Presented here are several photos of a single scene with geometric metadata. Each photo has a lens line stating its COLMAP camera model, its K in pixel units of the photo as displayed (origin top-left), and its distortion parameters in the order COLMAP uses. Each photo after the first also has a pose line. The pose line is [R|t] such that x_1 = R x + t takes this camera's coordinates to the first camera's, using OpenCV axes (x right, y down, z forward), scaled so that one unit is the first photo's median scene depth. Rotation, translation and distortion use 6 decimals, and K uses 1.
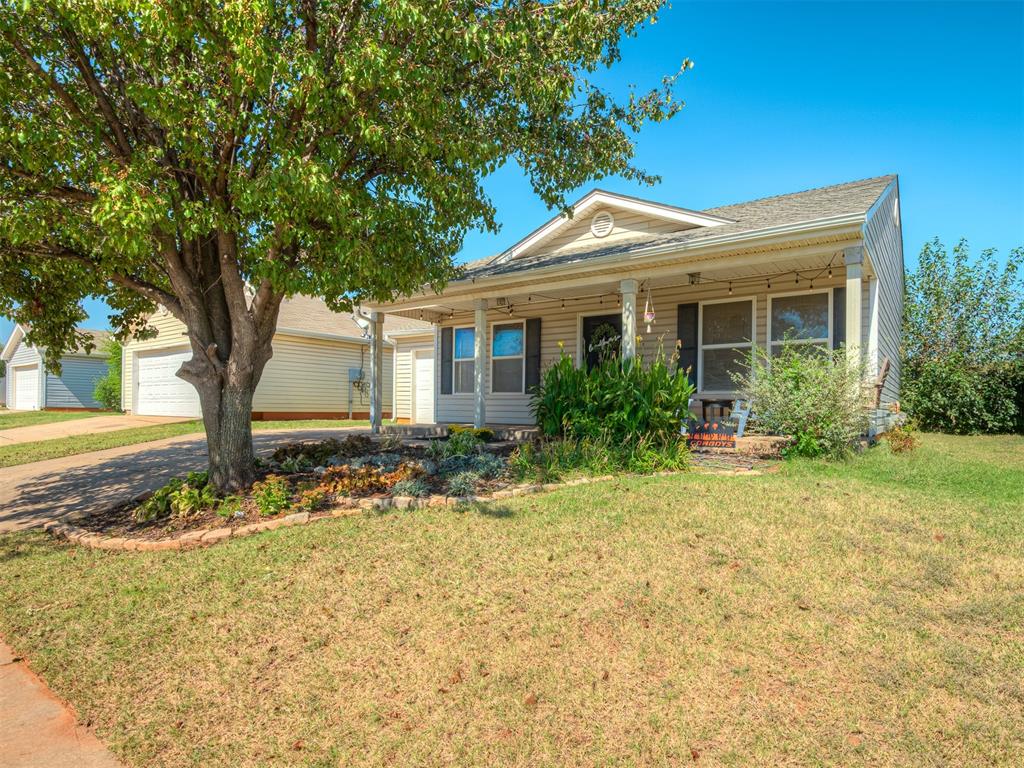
lens RADIAL K [[531.3, 0, 510.5], [0, 531.3, 389.4], [0, 0, 1]] dist [-0.002597, -0.000639]
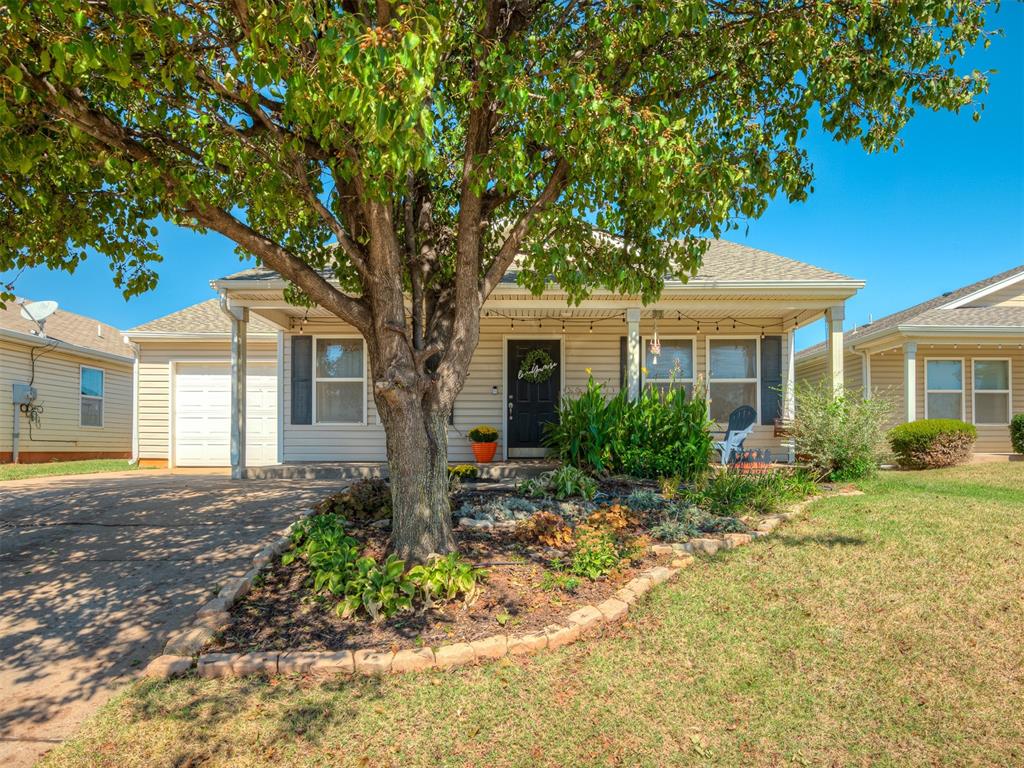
lens RADIAL K [[590.5, 0, 543.2], [0, 590.5, 371.4], [0, 0, 1]] dist [0.003380, 0.000408]
pose [[0.833203, 0.063761, 0.549278, -0.334799], [-0.014237, 0.995474, -0.093961, 0.009919], [-0.552783, 0.070468, 0.830340, 0.124523]]
